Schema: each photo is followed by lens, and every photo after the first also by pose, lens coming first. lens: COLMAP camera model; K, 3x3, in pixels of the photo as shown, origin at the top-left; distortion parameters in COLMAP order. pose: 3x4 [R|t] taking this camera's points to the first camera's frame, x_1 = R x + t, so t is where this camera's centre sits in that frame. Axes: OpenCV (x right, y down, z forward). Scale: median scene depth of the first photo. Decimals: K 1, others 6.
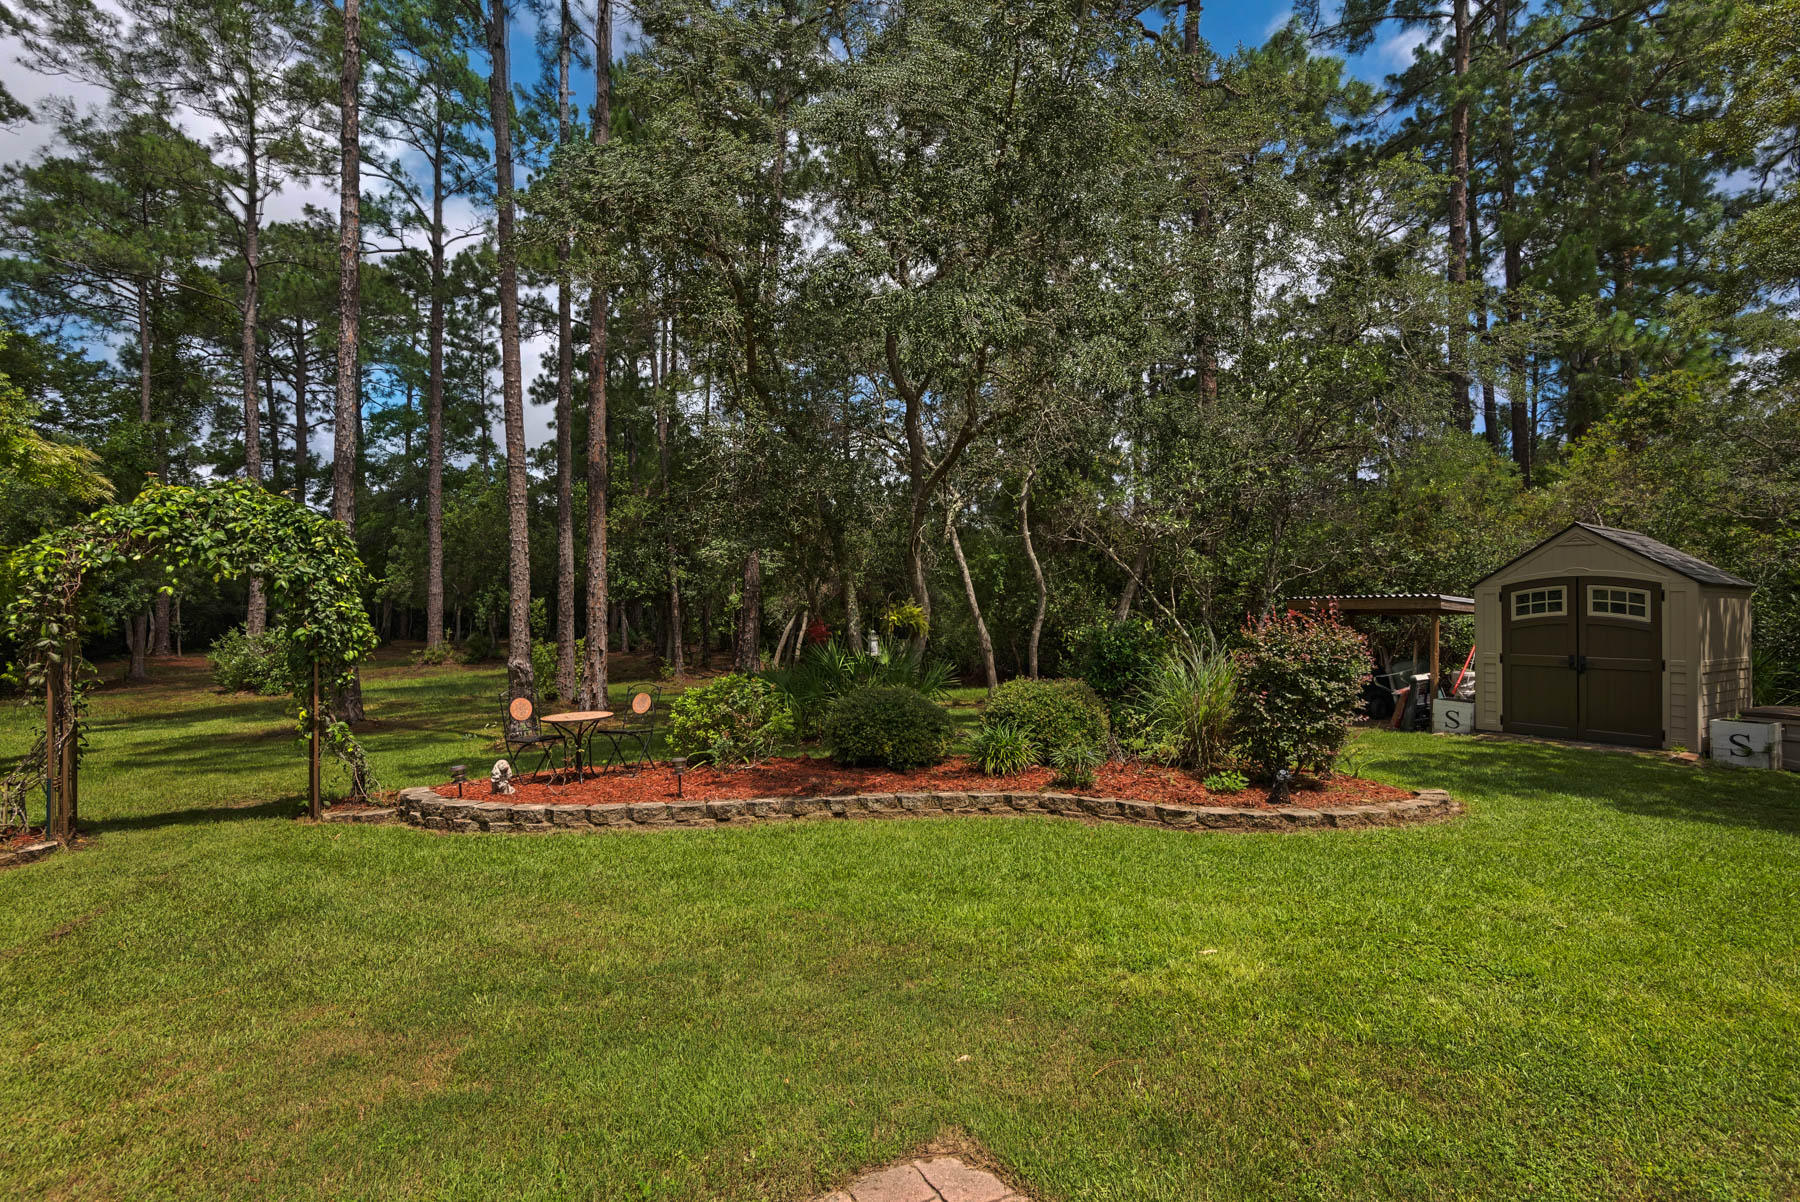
lens RADIAL K [[825.7, 0, 900.0], [0, 825.7, 601.0], [0, 0, 1]] dist [0.030268, -0.012392]
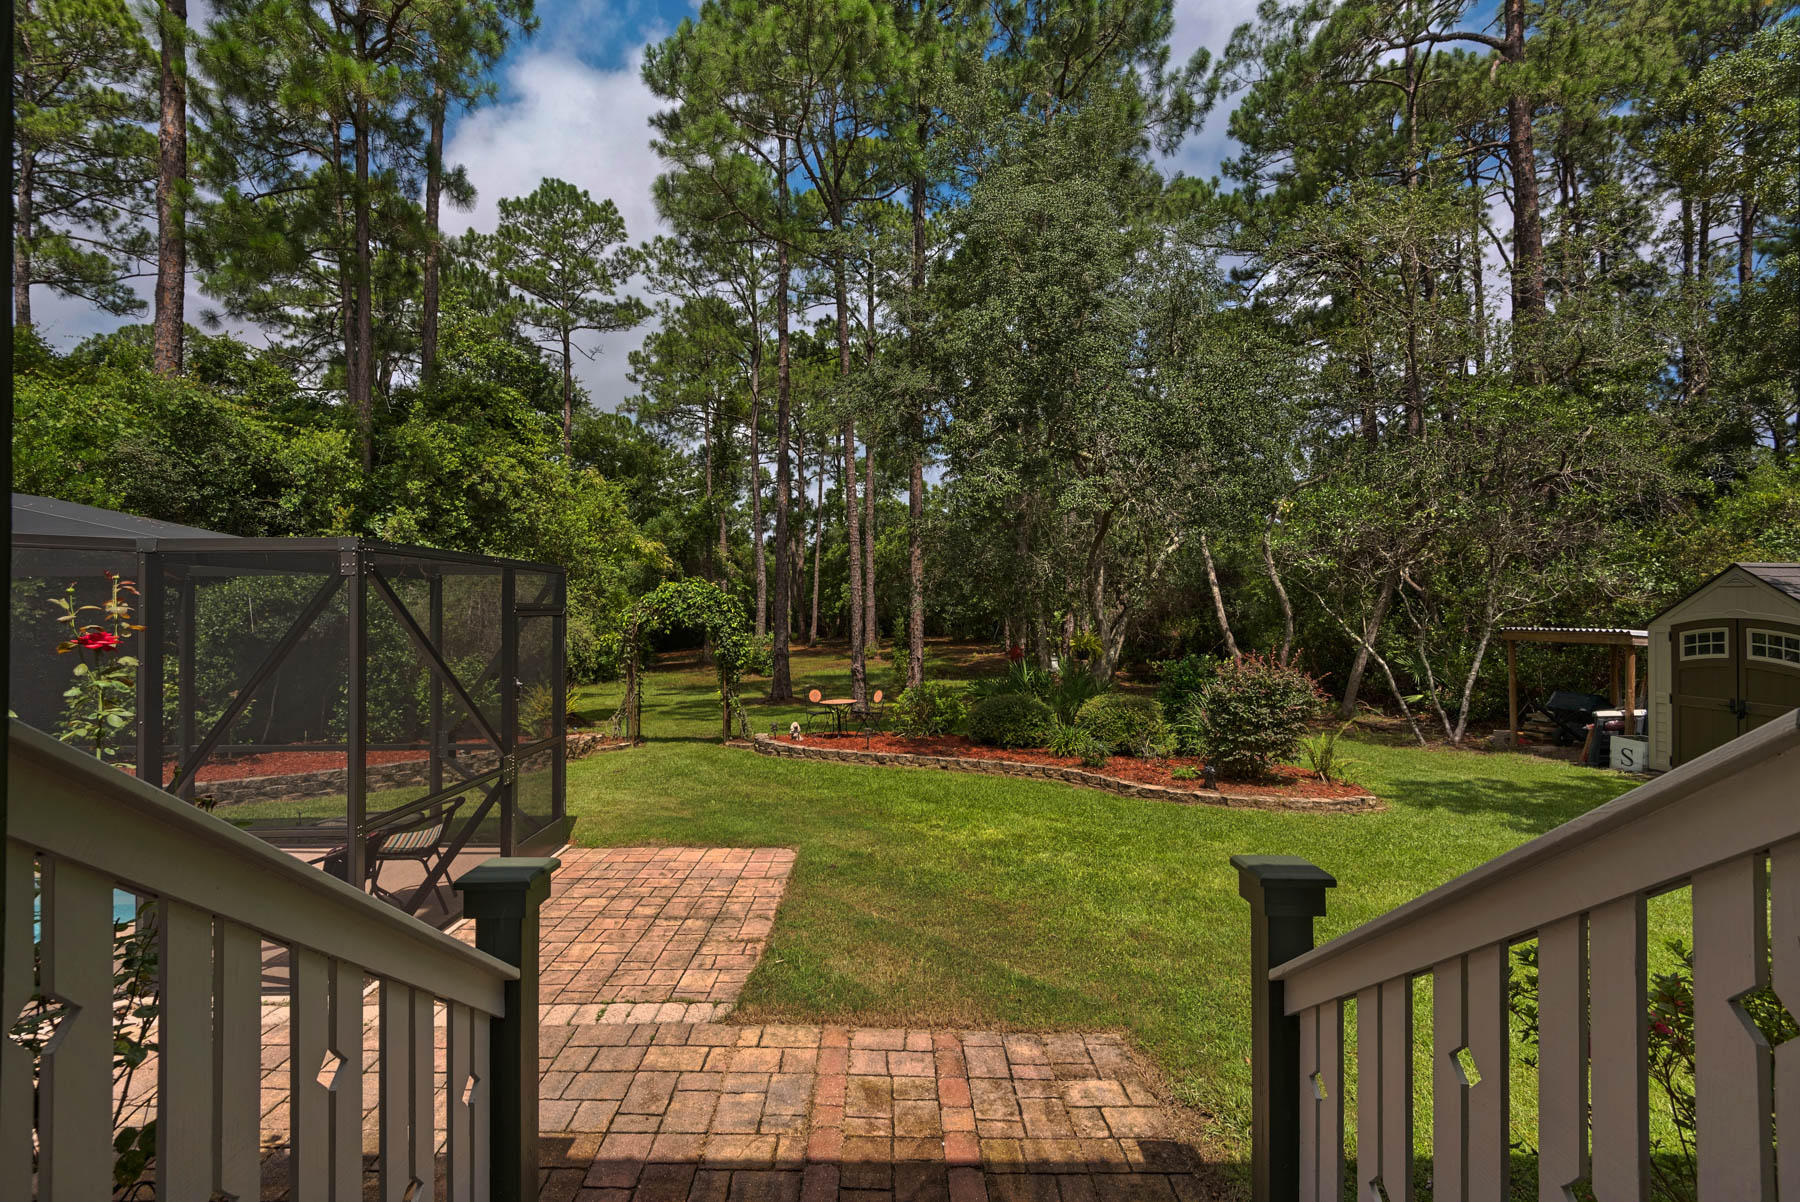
lens RADIAL K [[816.8, 0, 900.3], [0, 816.8, 611.0], [0, 0, 1]] dist [0.026966, -0.015634]
pose [[0.861030, 0.001453, -0.508552, 0.618144], [0.006852, 0.999872, 0.014458, -0.079428], [0.508508, -0.015933, 0.860910, -0.434717]]
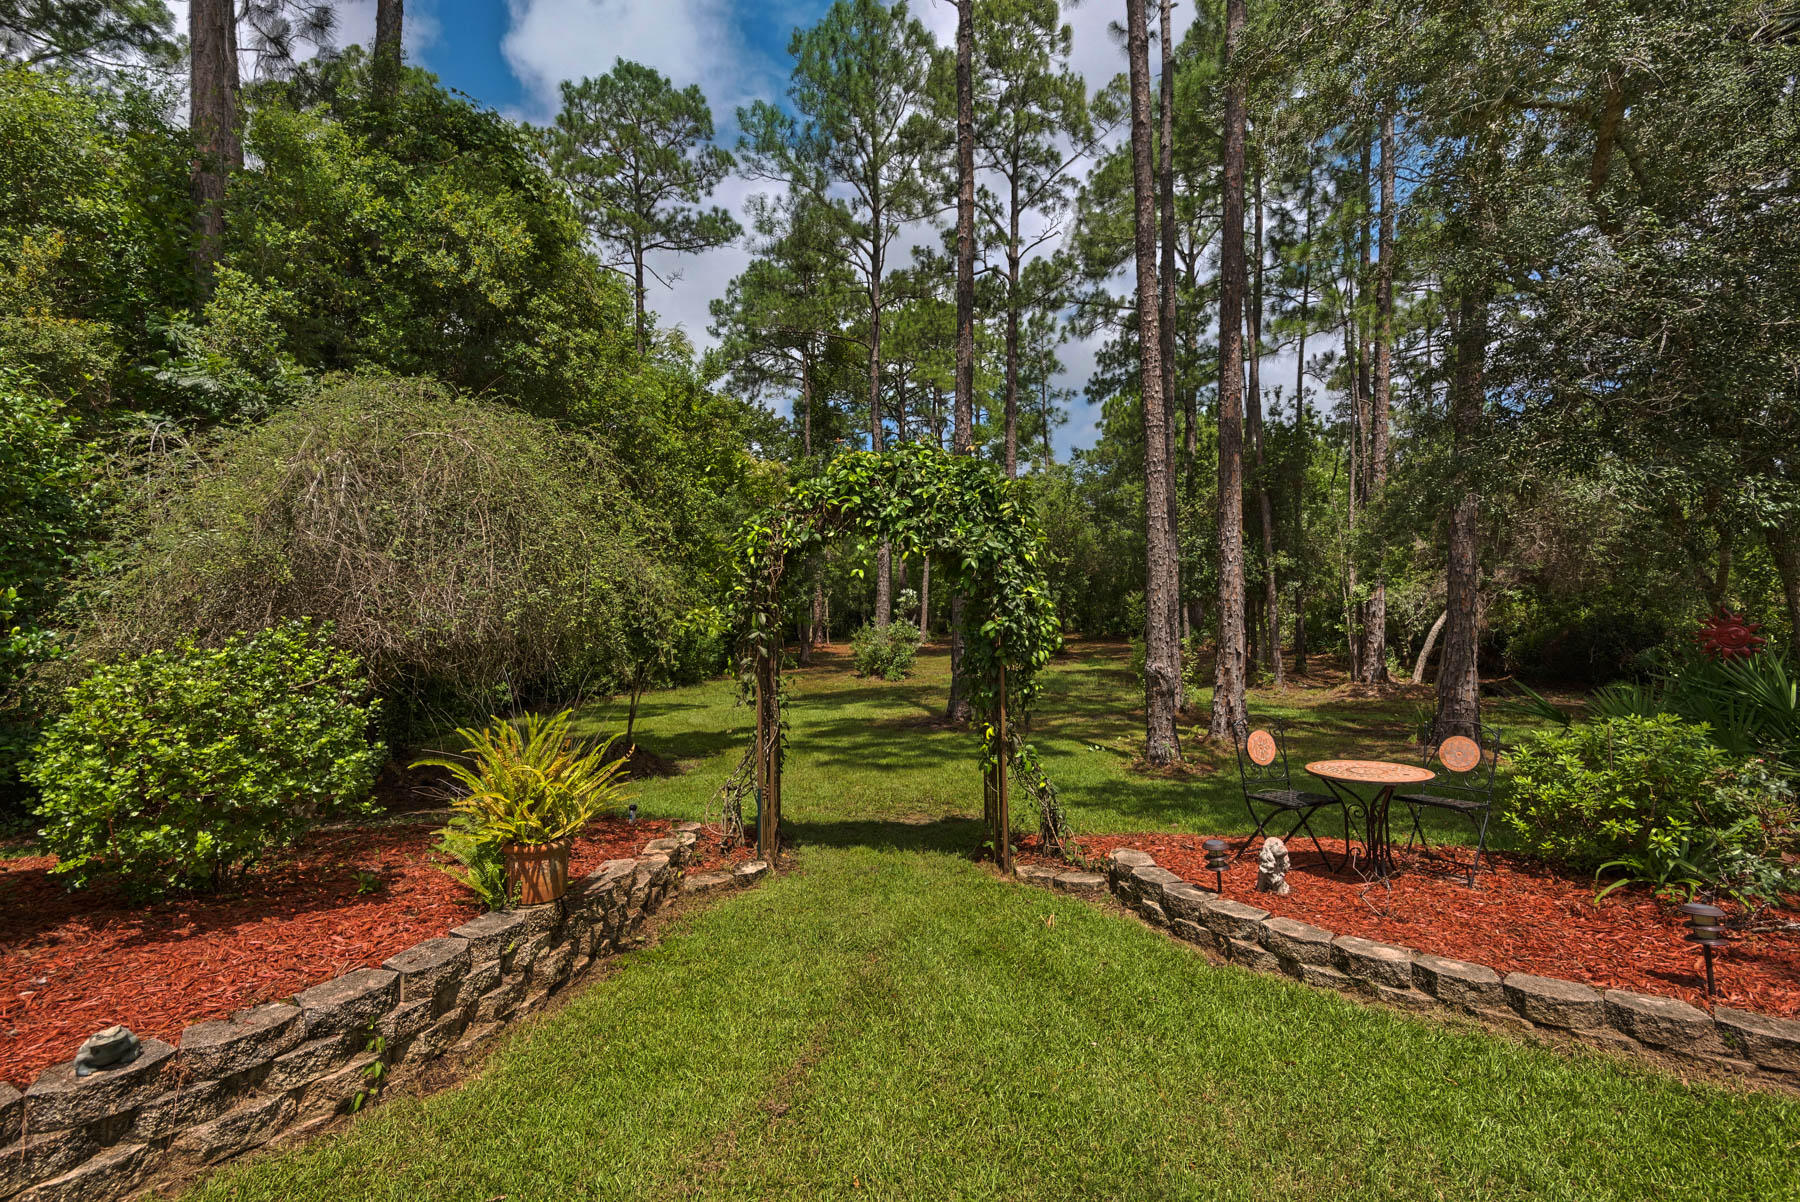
lens RADIAL K [[815.9, 0, 906.8], [0, 815.9, 602.1], [0, 0, 1]] dist [0.003653, 0.000780]
pose [[0.821305, -0.004149, -0.570474, -0.327945], [0.006659, 0.999975, 0.002314, 0.011998], [0.570451, -0.005699, 0.821312, 0.319792]]
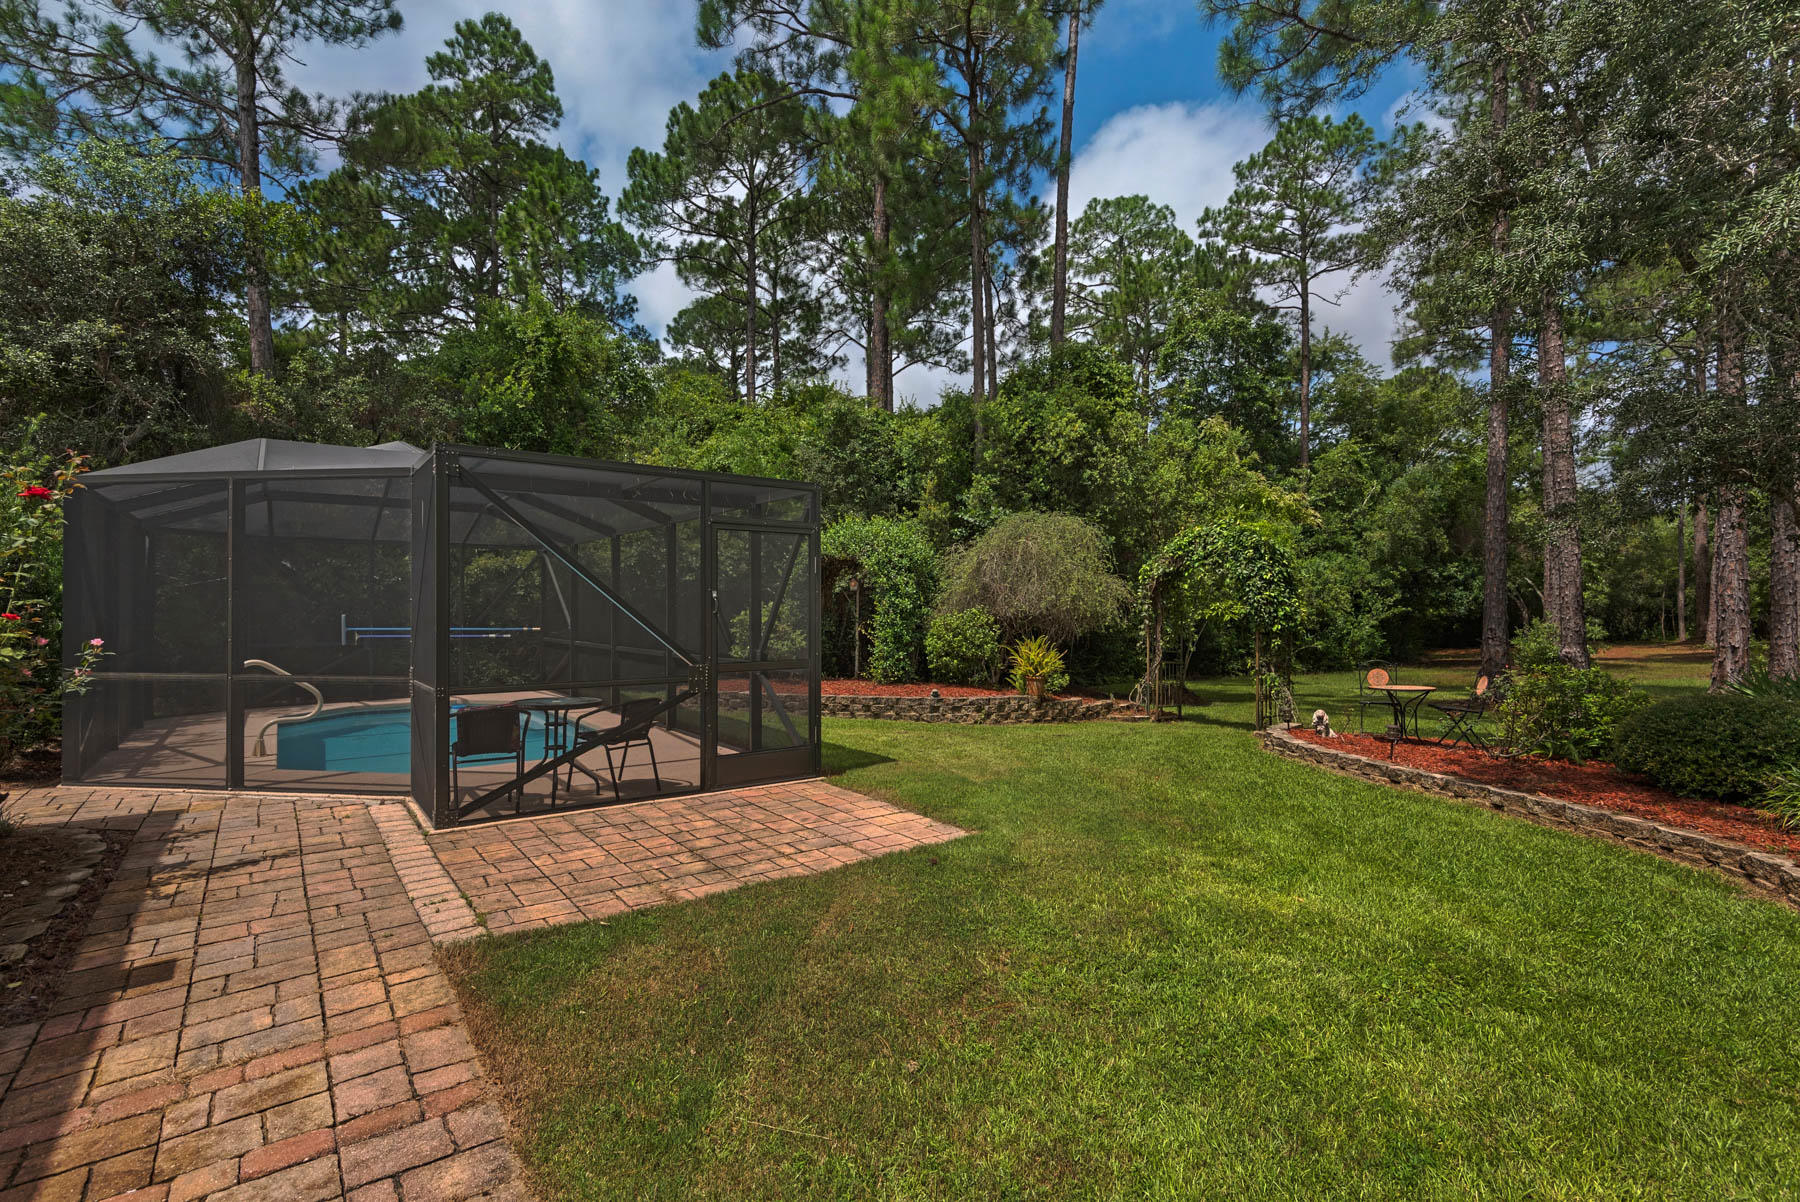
lens RADIAL K [[837.4, 0, 895.7], [0, 837.4, 606.2], [0, 0, 1]] dist [0.034099, -0.029425]
pose [[0.095095, 0.003643, -0.995462, 0.726619], [0.010191, 0.999937, 0.004633, 0.013026], [0.995416, -0.010585, 0.095052, 0.190056]]
